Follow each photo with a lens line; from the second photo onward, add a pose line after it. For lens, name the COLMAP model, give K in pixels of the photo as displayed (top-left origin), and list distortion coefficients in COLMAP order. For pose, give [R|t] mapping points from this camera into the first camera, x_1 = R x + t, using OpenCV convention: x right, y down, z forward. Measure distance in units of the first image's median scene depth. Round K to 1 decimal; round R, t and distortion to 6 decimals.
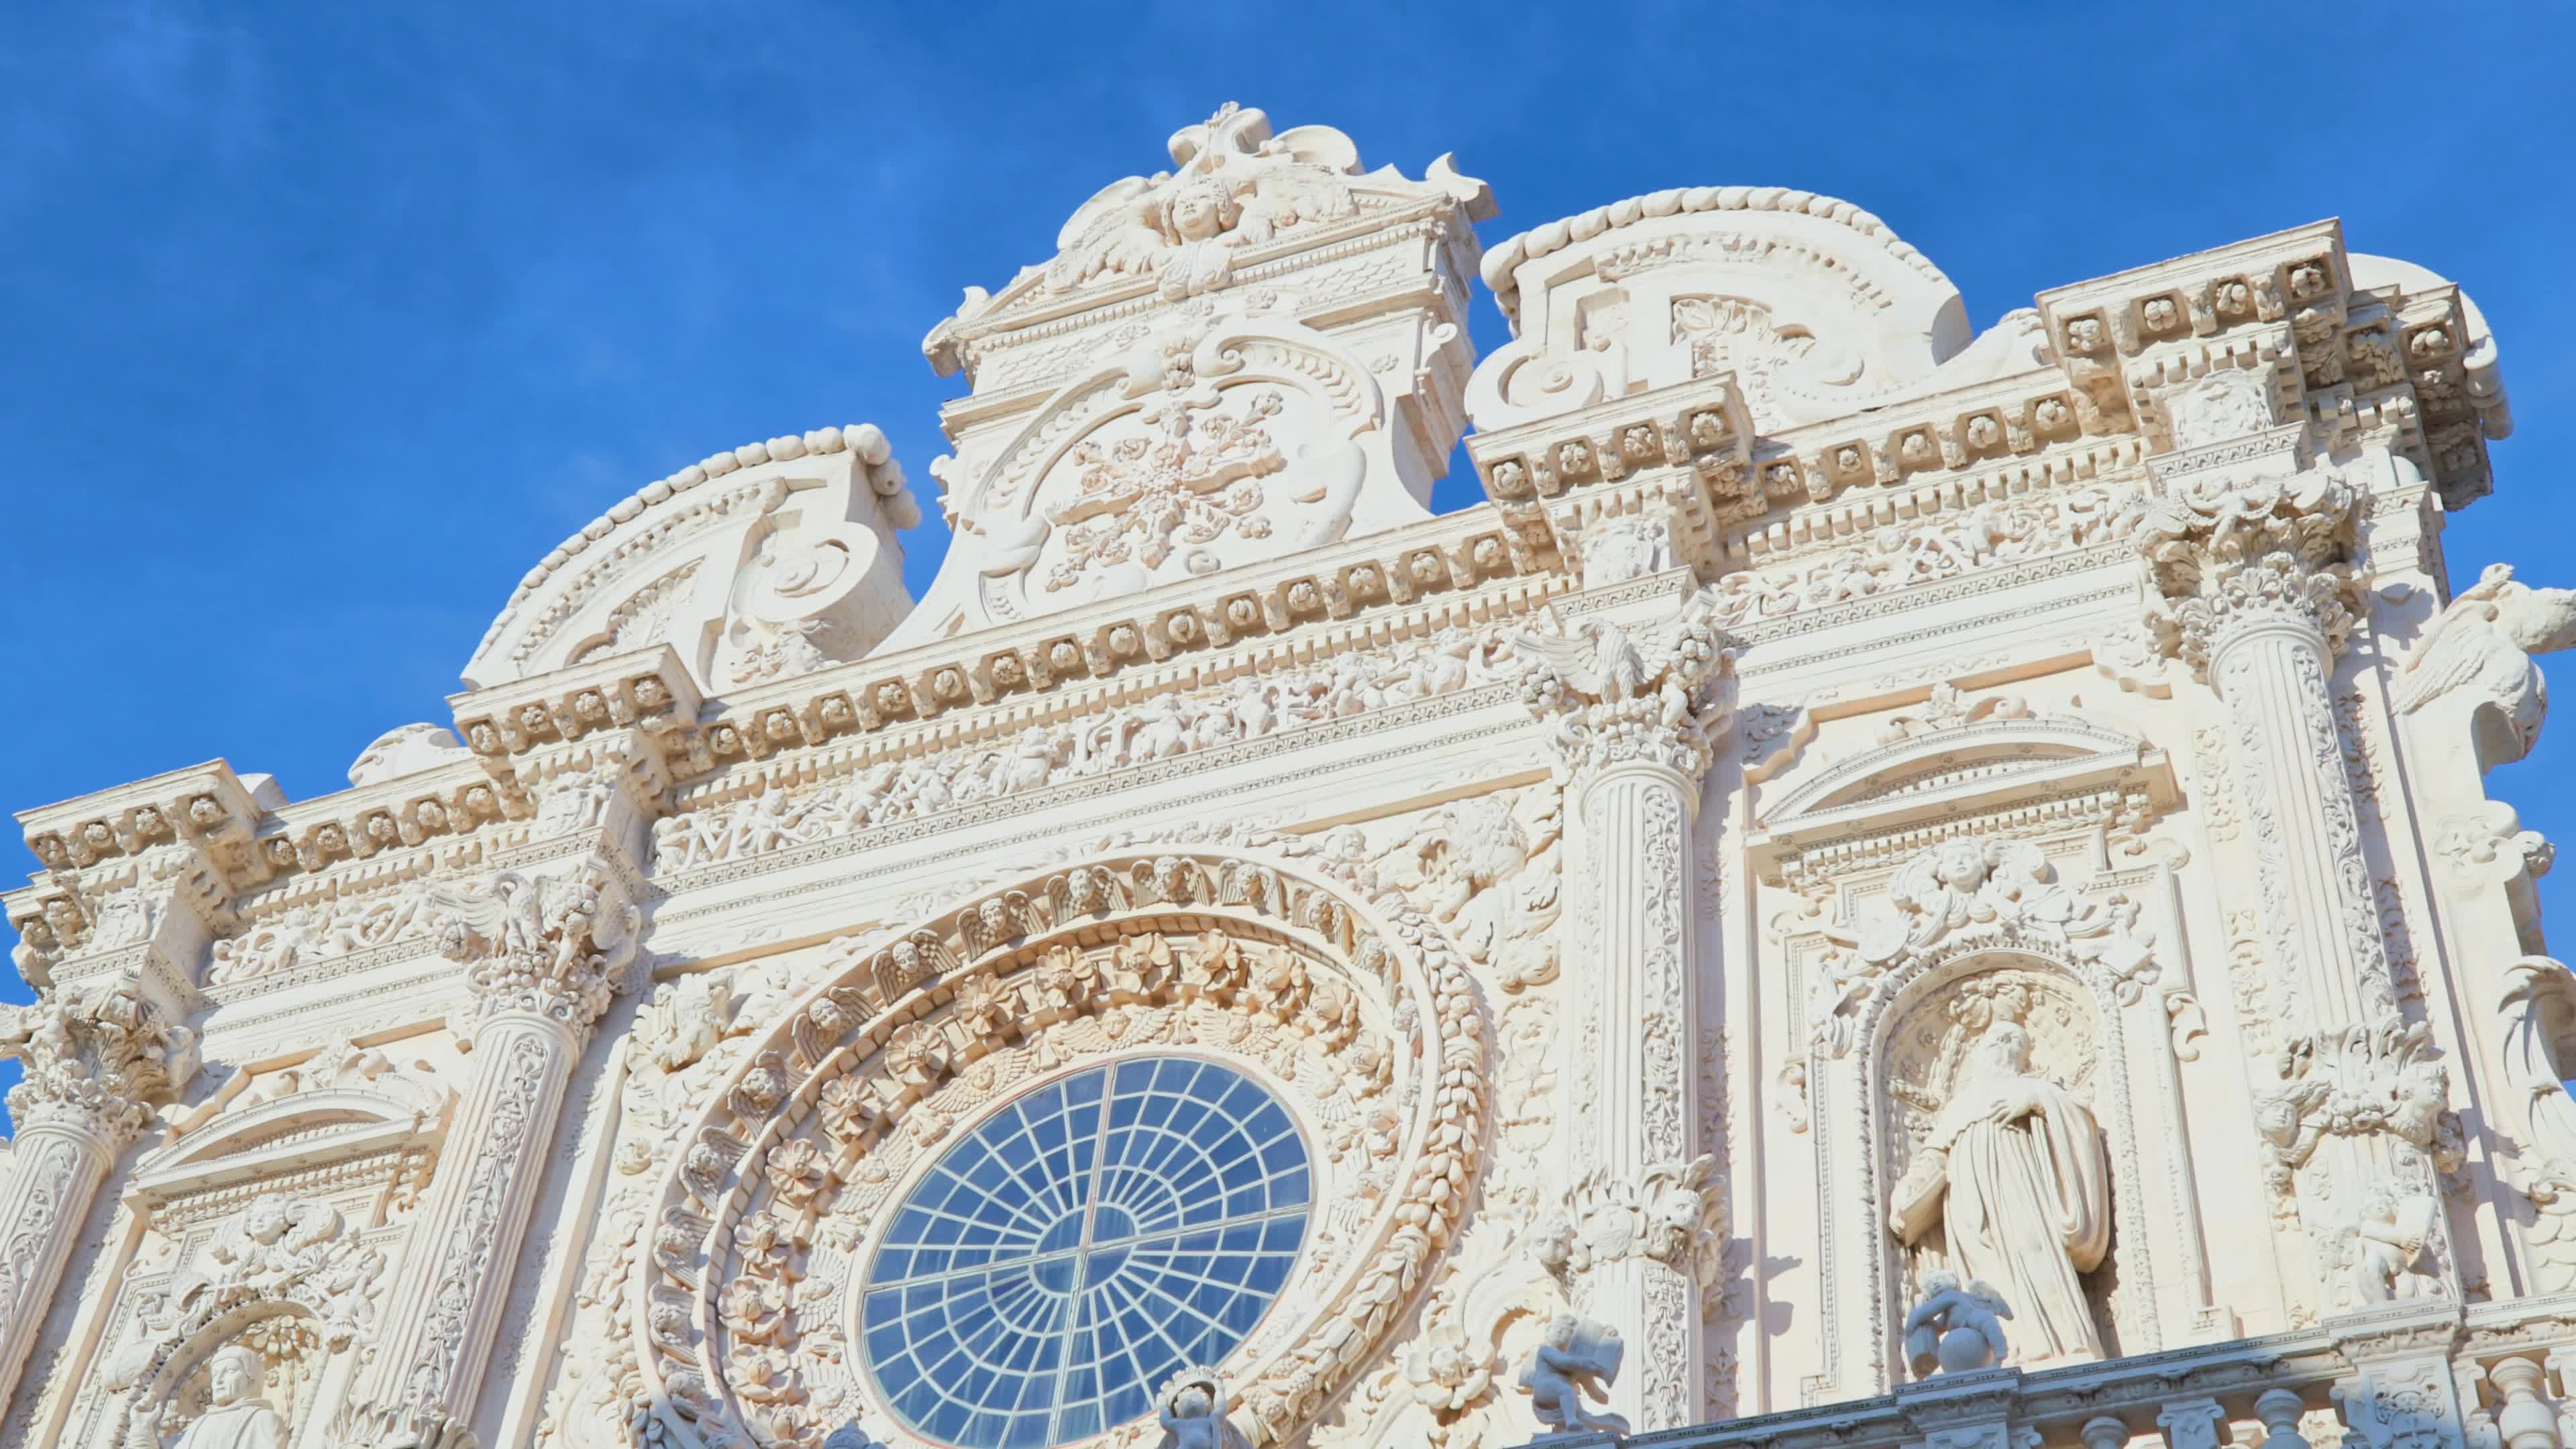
lens RADIAL K [[3617.0, 0, 1272.8], [0, 3617.0, 736.6], [0, 0, 1]] dist [0.038398, 0.038644]
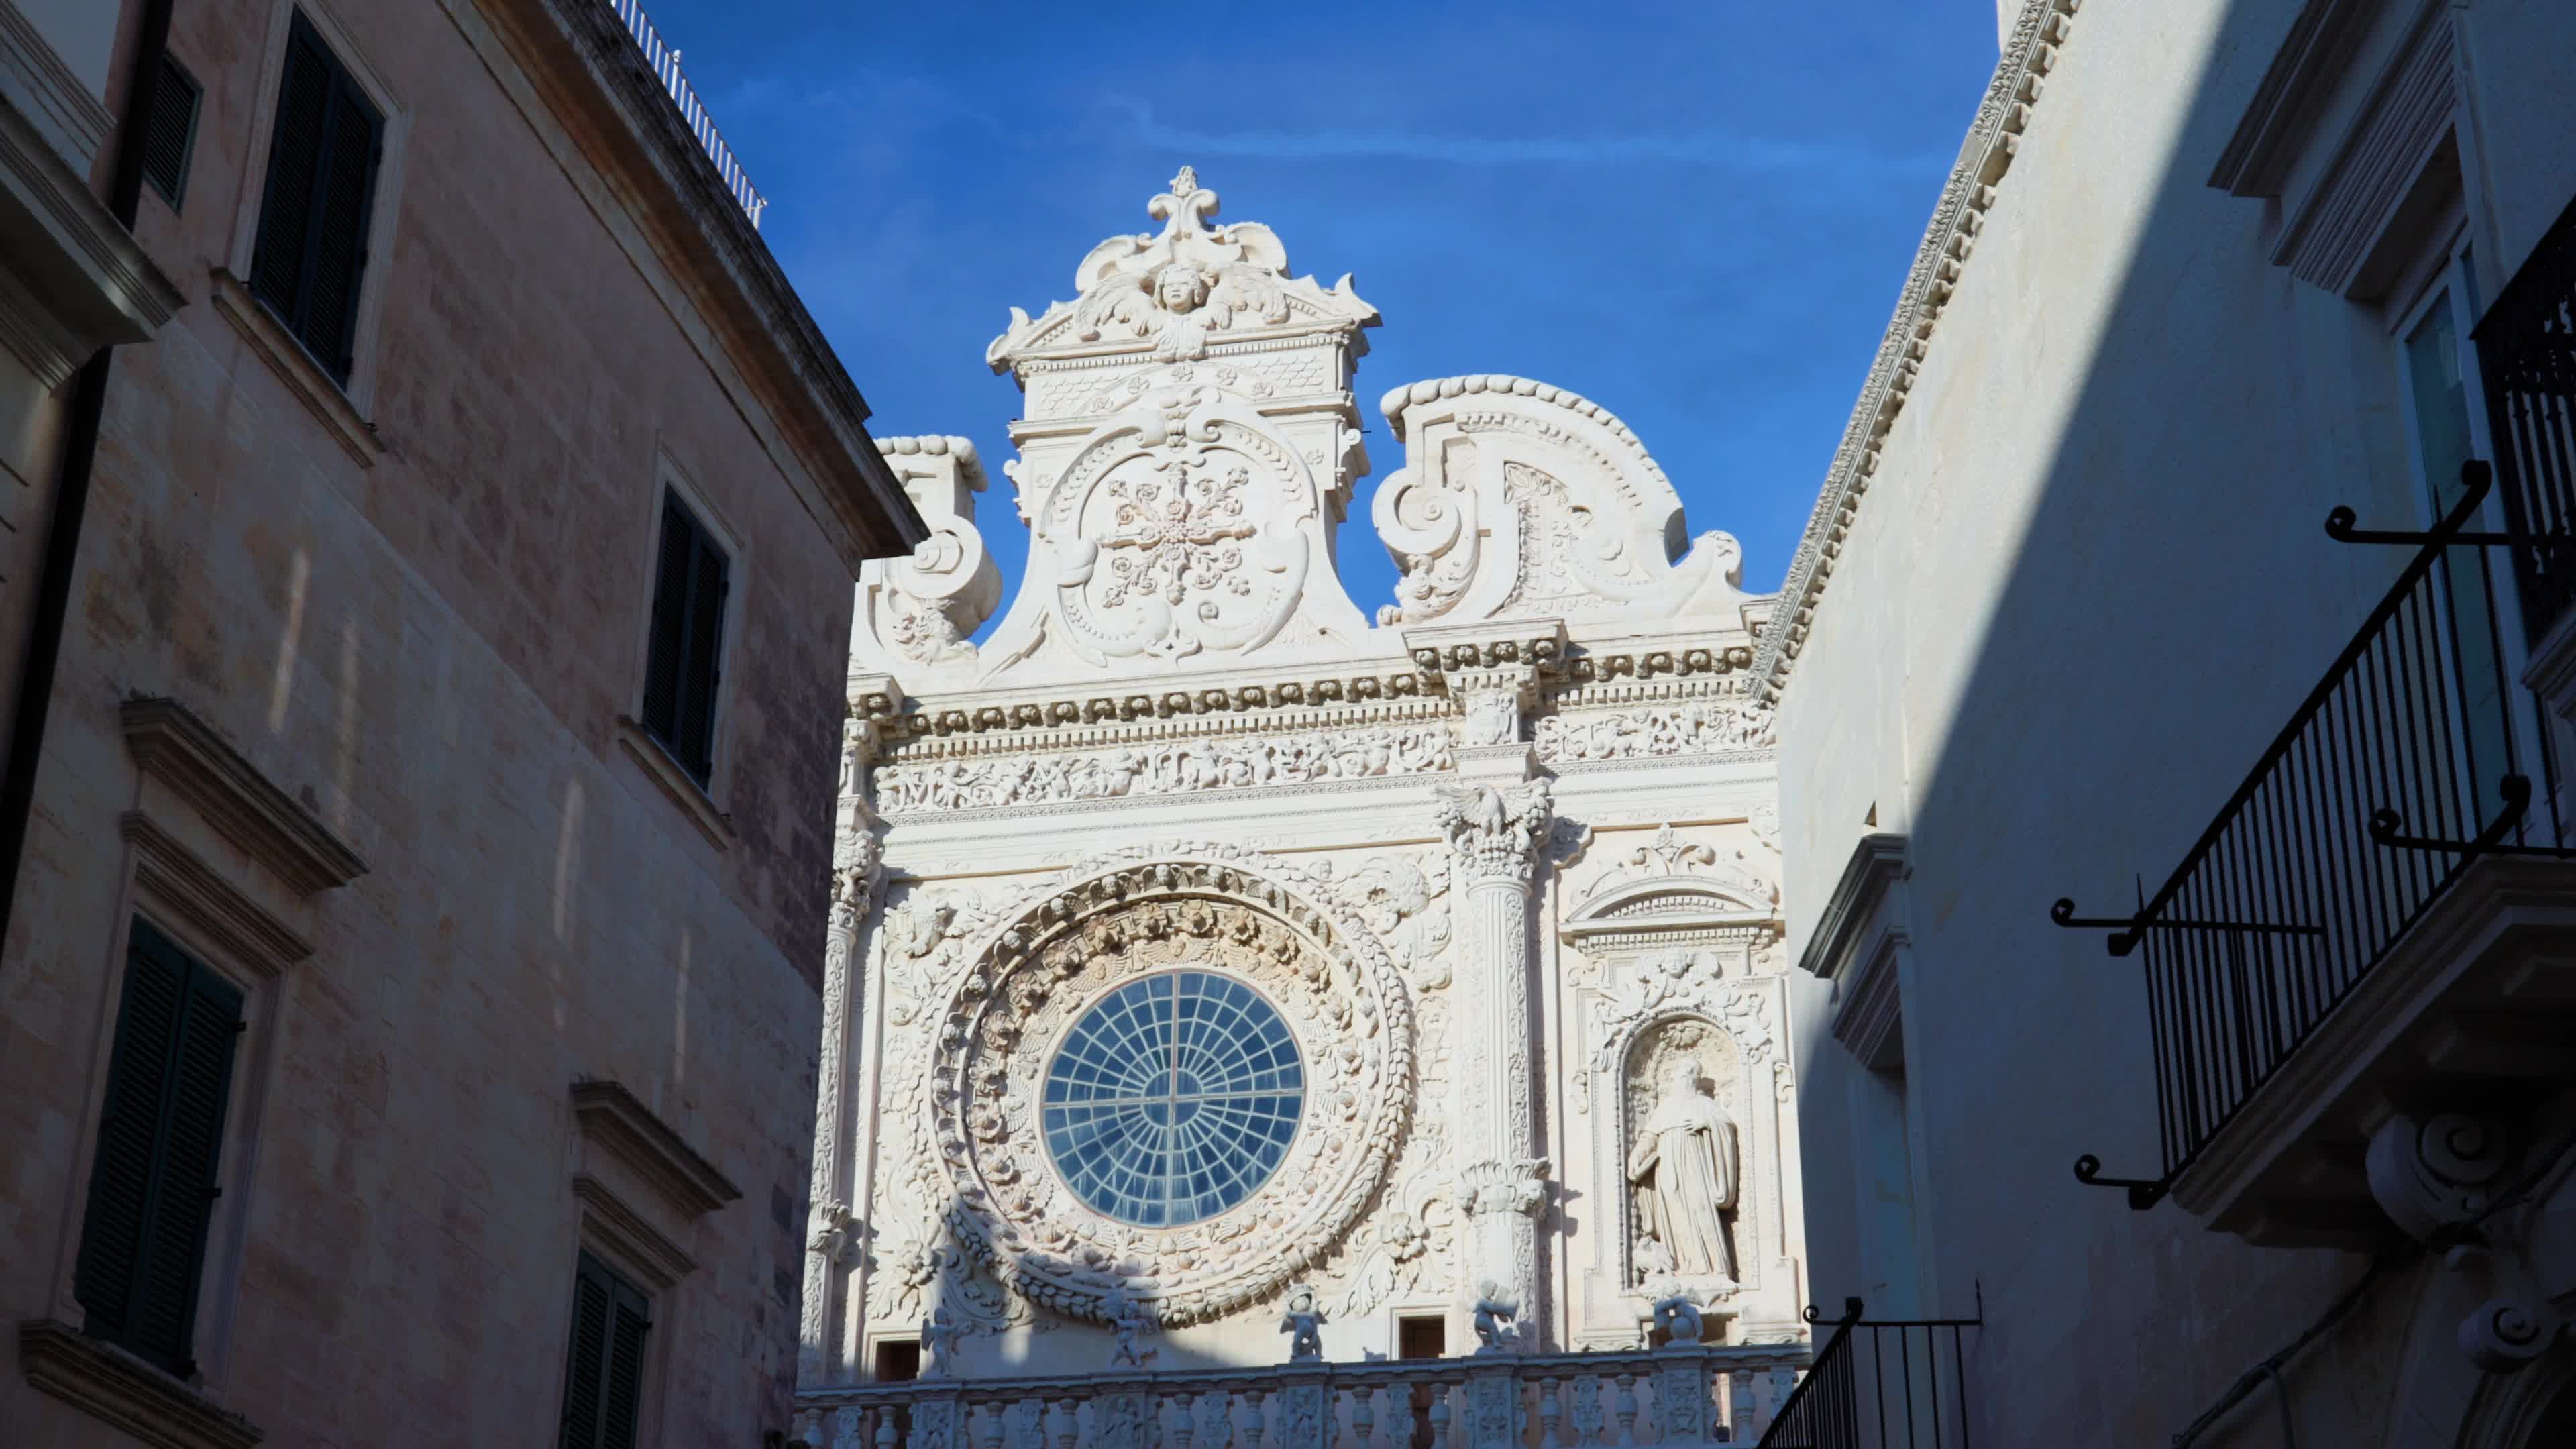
lens RADIAL K [[3617.0, 0, 1272.8], [0, 3617.0, 736.6], [0, 0, 1]] dist [0.038398, 0.038644]
pose [[0.983157, 0.012799, 0.182317, -0.325726], [-0.080215, 0.926551, 0.367518, -0.676994], [-0.164222, -0.375952, 0.911971, -0.579348]]
